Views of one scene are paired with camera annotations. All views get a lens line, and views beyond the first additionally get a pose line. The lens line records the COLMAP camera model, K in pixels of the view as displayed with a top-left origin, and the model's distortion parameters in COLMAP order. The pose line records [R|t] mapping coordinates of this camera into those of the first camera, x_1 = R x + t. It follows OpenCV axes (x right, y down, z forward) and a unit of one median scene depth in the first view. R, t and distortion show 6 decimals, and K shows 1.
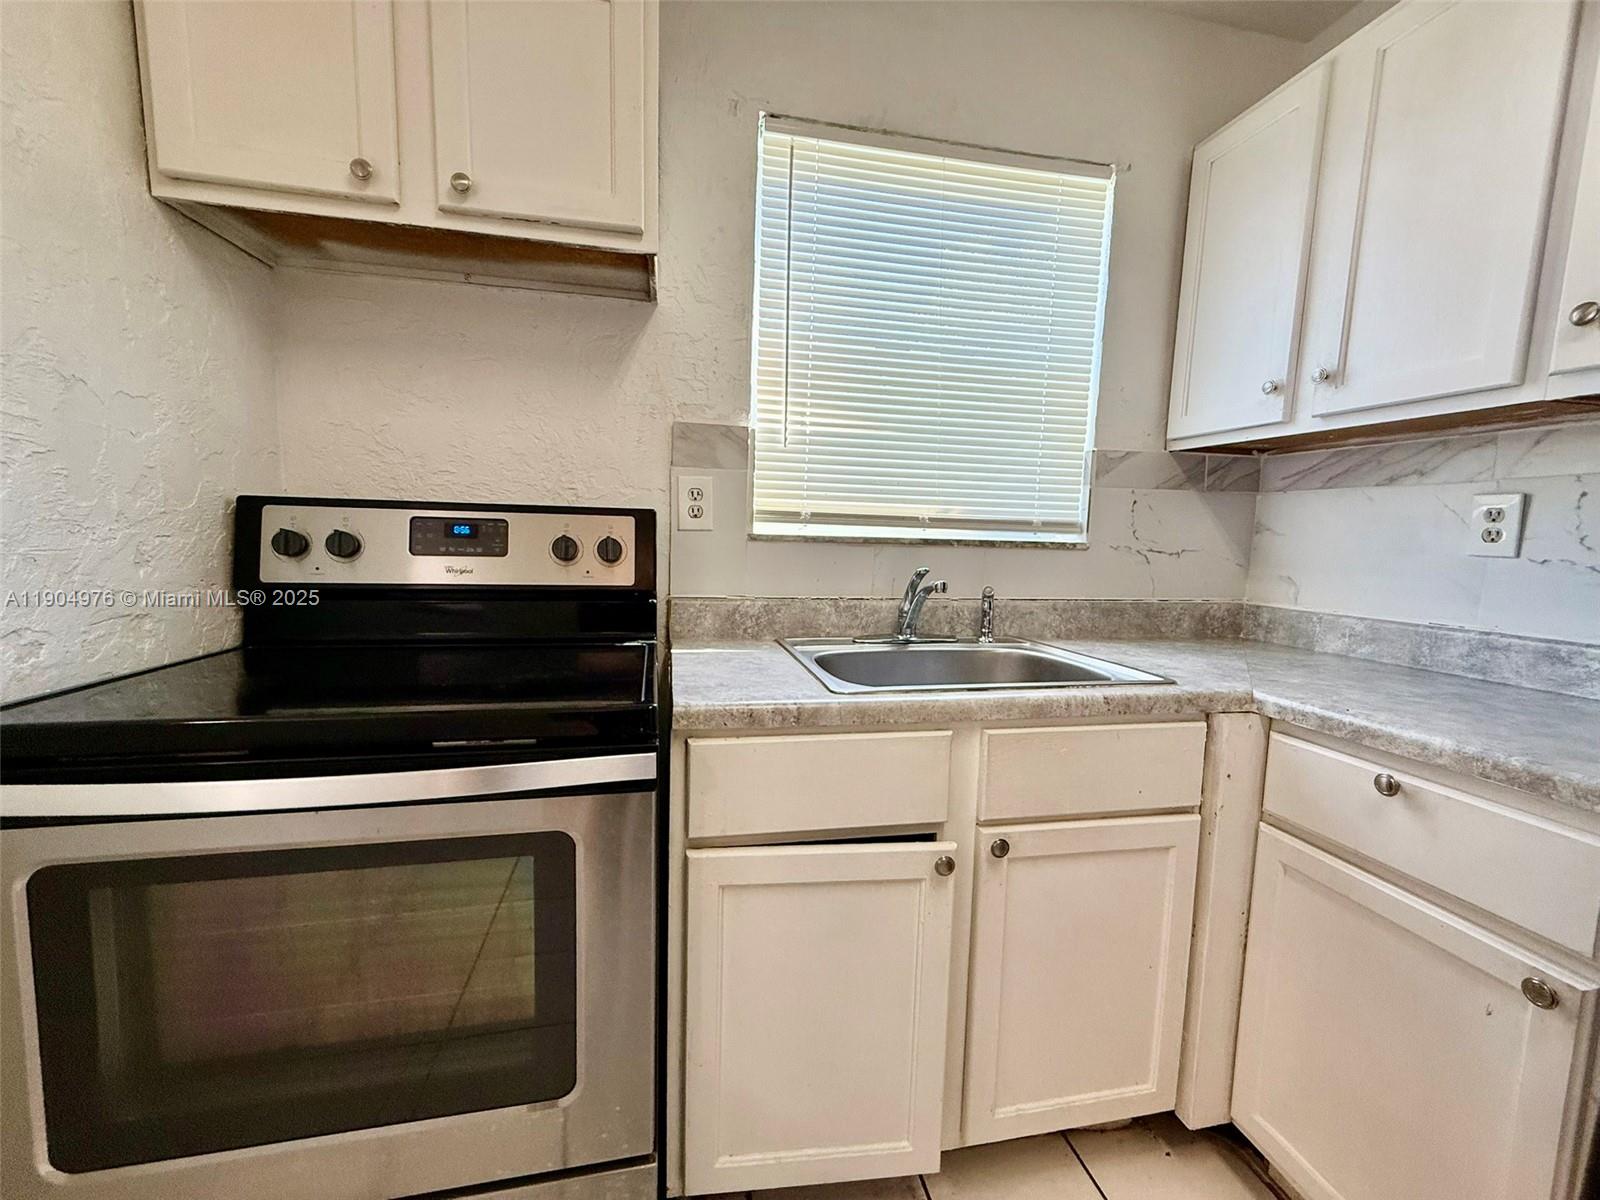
lens RADIAL K [[639.3, 0, 796.5], [0, 639.3, 602.7], [0, 0, 1]] dist [-0.000258, 0.000167]
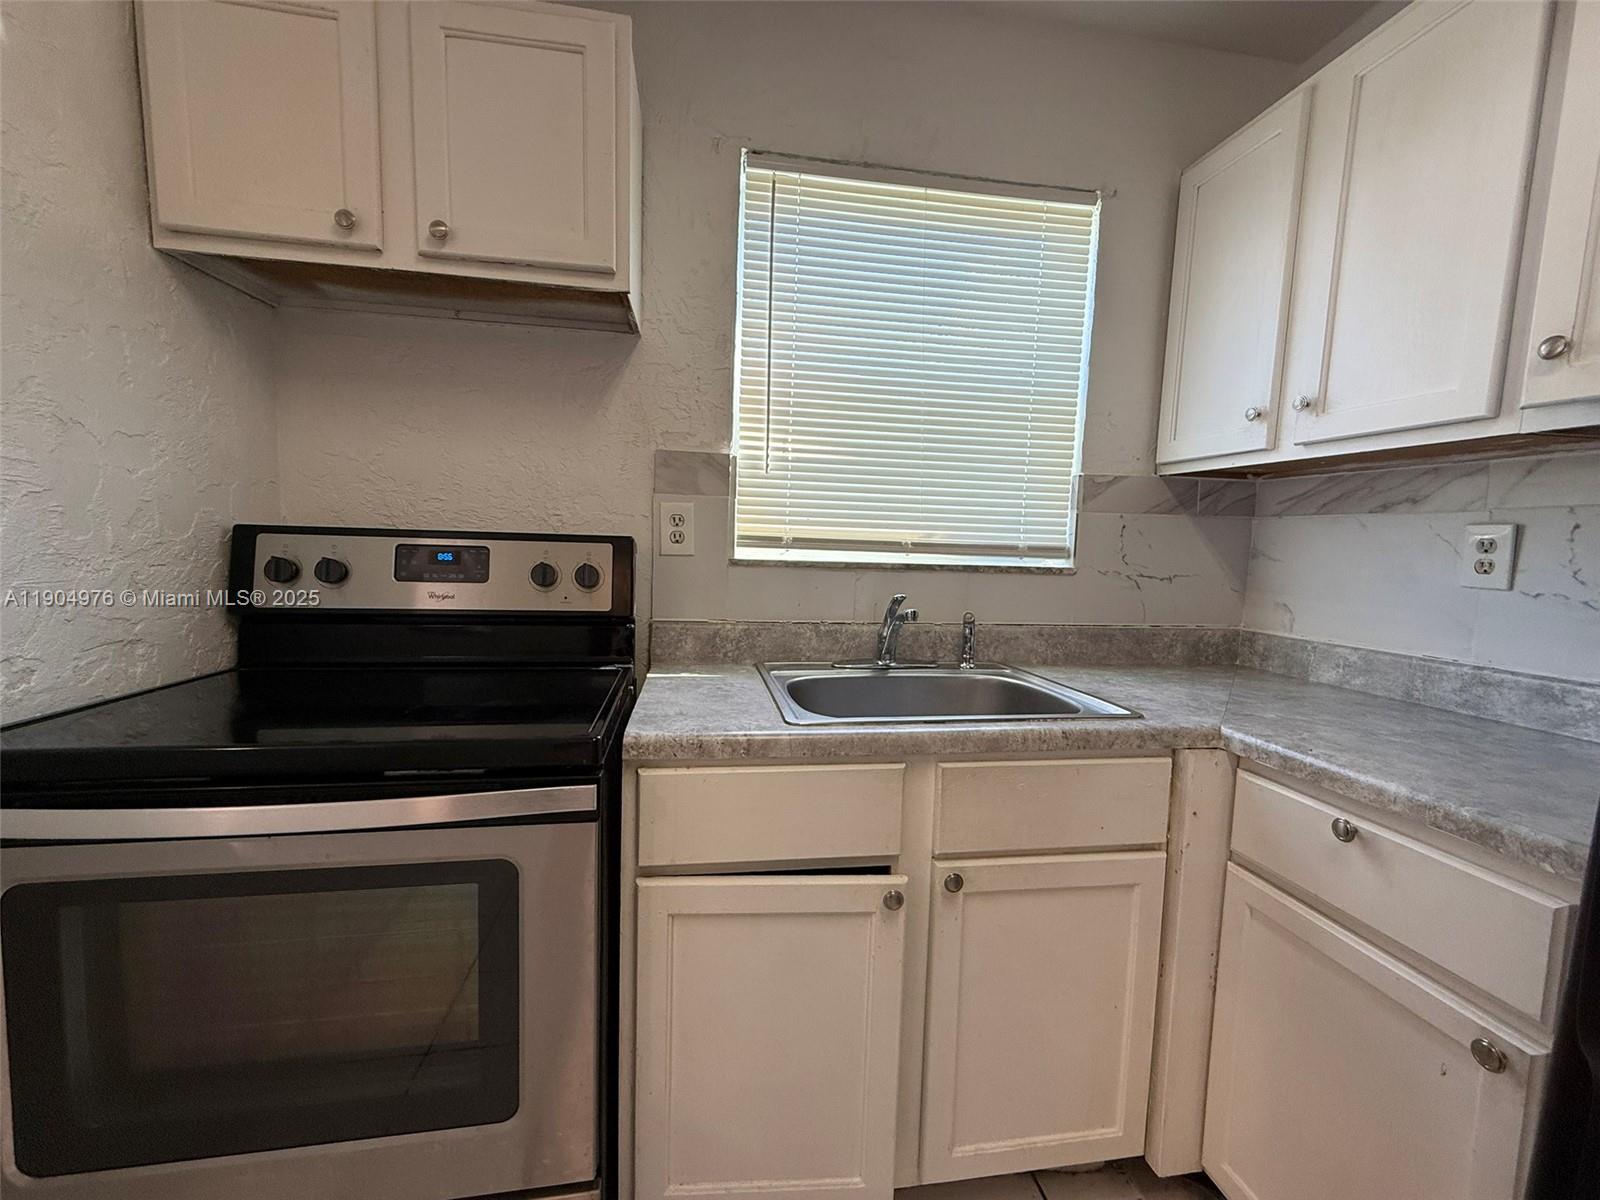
lens RADIAL K [[639.3, 0, 796.5], [0, 639.3, 602.7], [0, 0, 1]] dist [-0.000258, 0.000167]
pose [[0.999088, 0.007223, -0.042078, 0.089157], [-0.007915, 0.999836, -0.016311, -0.027019], [0.041953, 0.016629, 0.998981, -0.009605]]
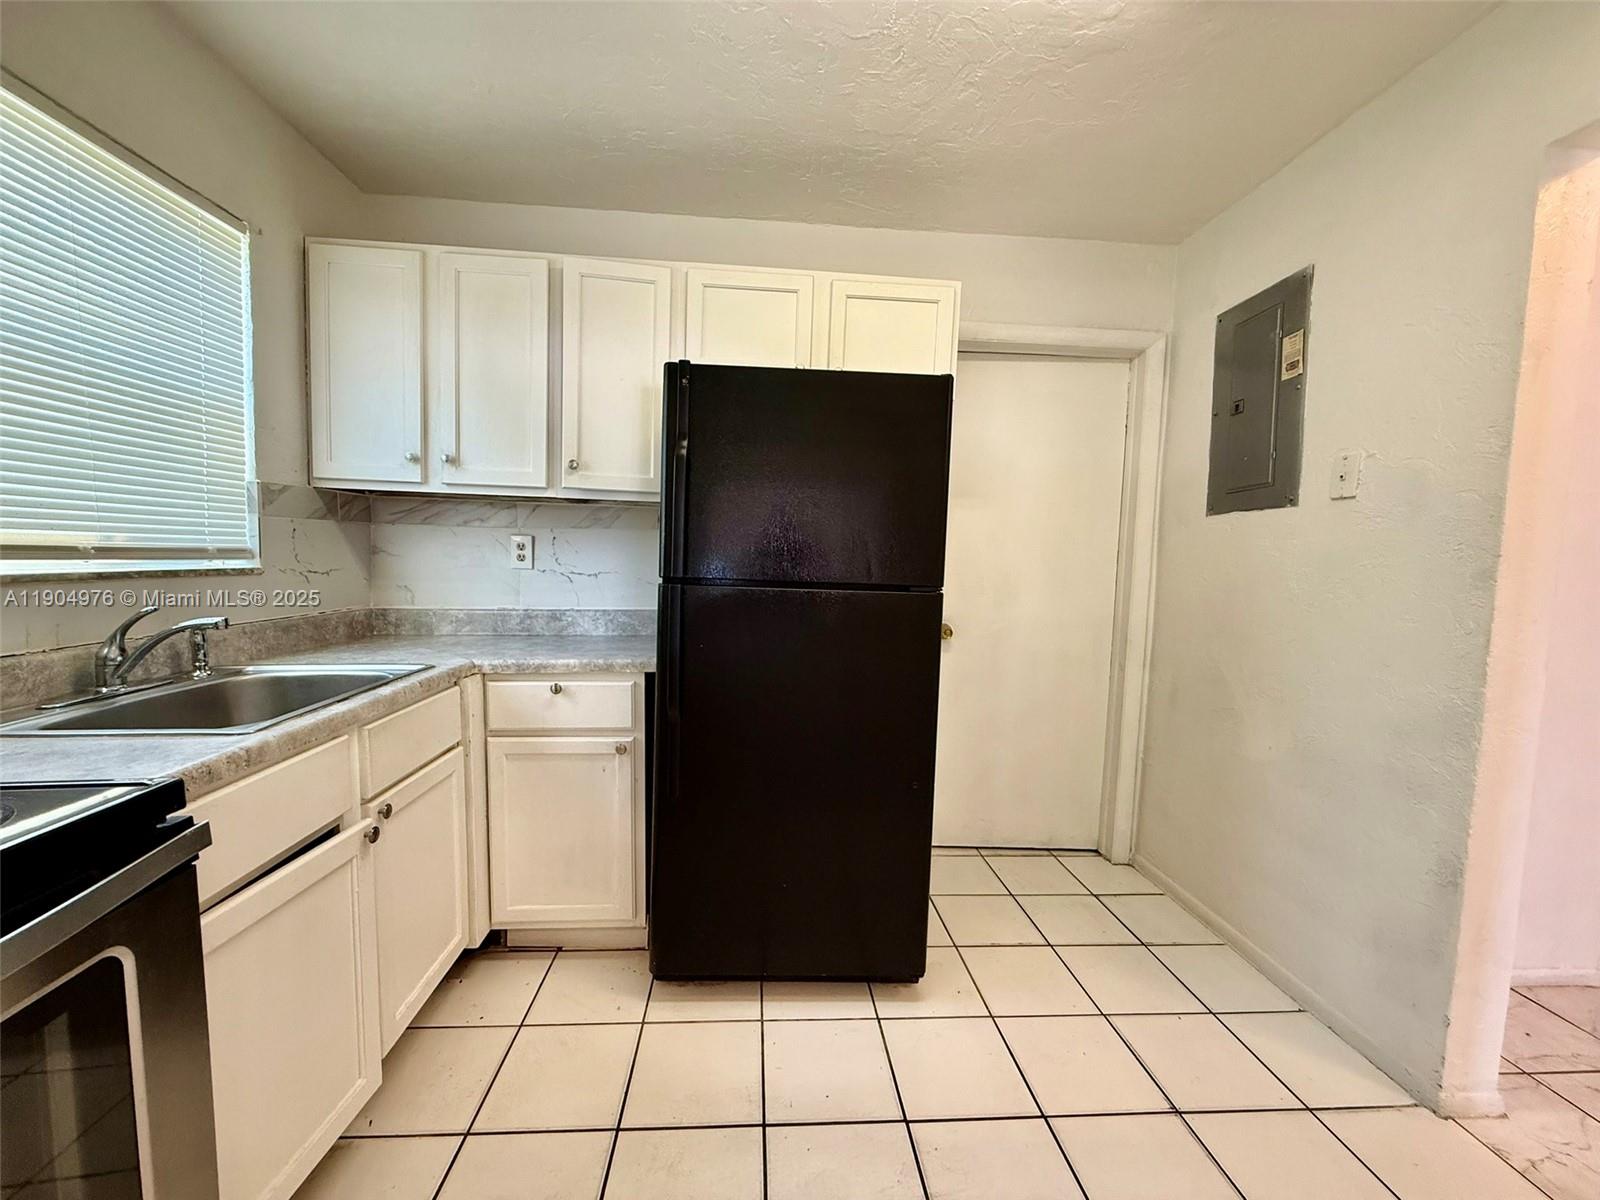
lens RADIAL K [[639.3, 0, 796.5], [0, 639.3, 602.7], [0, 0, 1]] dist [-0.000258, 0.000167]
pose [[0.132608, -0.097574, 0.986354, -0.657498], [0.089086, 0.992288, 0.086184, -0.064215], [-0.987157, 0.076441, 0.140277, -0.040986]]
